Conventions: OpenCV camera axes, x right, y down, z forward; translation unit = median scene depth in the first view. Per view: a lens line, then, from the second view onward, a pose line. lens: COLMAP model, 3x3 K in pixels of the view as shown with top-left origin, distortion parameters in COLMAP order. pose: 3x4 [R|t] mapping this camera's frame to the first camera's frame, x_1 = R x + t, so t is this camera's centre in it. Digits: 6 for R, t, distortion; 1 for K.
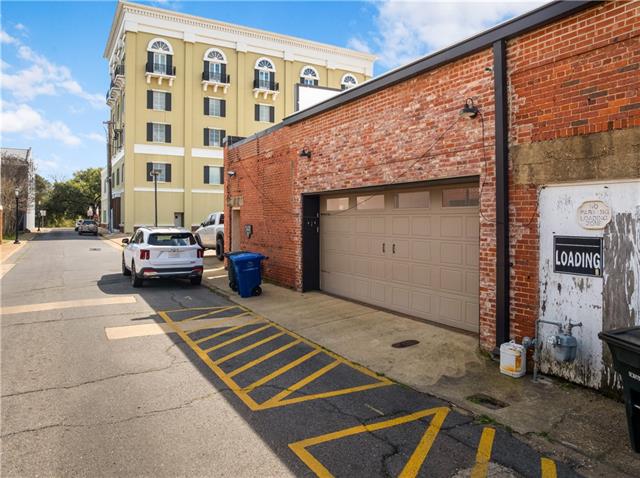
lens RADIAL K [[457.3, 0, 320.0], [0, 457.3, 225.9], [0, 0, 1]] dist [-0.045298, -0.002037]
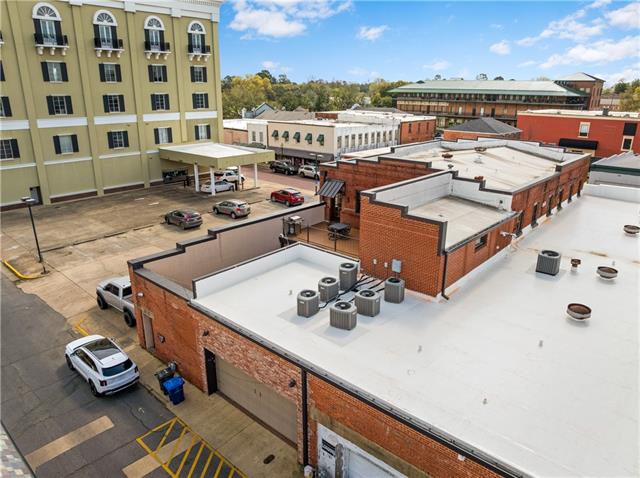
lens RADIAL K [[455.3, 0, 320.0], [0, 455.3, 239.0], [0, 0, 1]] dist [-0.062687, 0.038164]
pose [[0.947895, -0.095391, 0.303967, -0.112483], [0.000452, 0.954523, 0.298137, -1.040757], [-0.318583, -0.282465, 0.904831, -0.605819]]
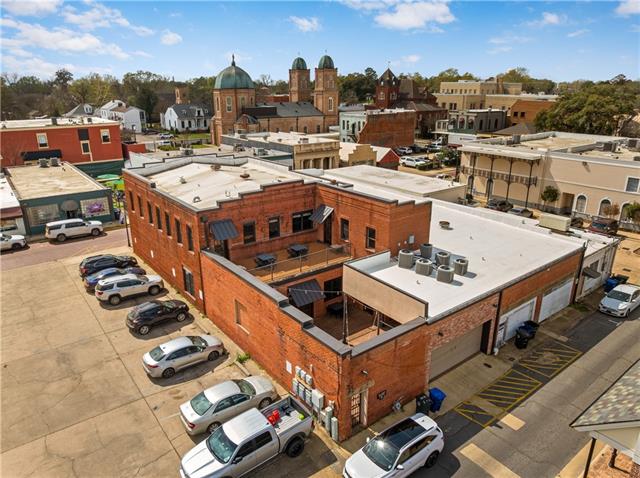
lens RADIAL K [[453.6, 0, 320.0], [0, 453.6, 239.0], [0, 0, 1]] dist [-0.033498, -0.002037]
pose [[-0.142092, -0.314234, 0.938652, -1.883347], [0.020120, 0.947161, 0.320128, -1.322786], [-0.989649, 0.064373, -0.128261, 1.871458]]
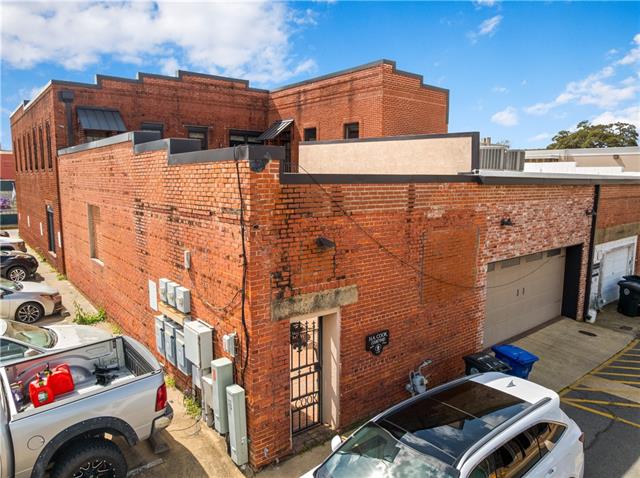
lens RADIAL K [[455.3, 0, 320.0], [0, 455.3, 239.0], [0, 0, 1]] dist [-0.062687, 0.038164]
pose [[-0.167357, -0.132297, 0.976980, -0.926665], [0.011750, 0.990618, 0.136157, -0.264218], [-0.985826, 0.034266, -0.164232, 1.592213]]
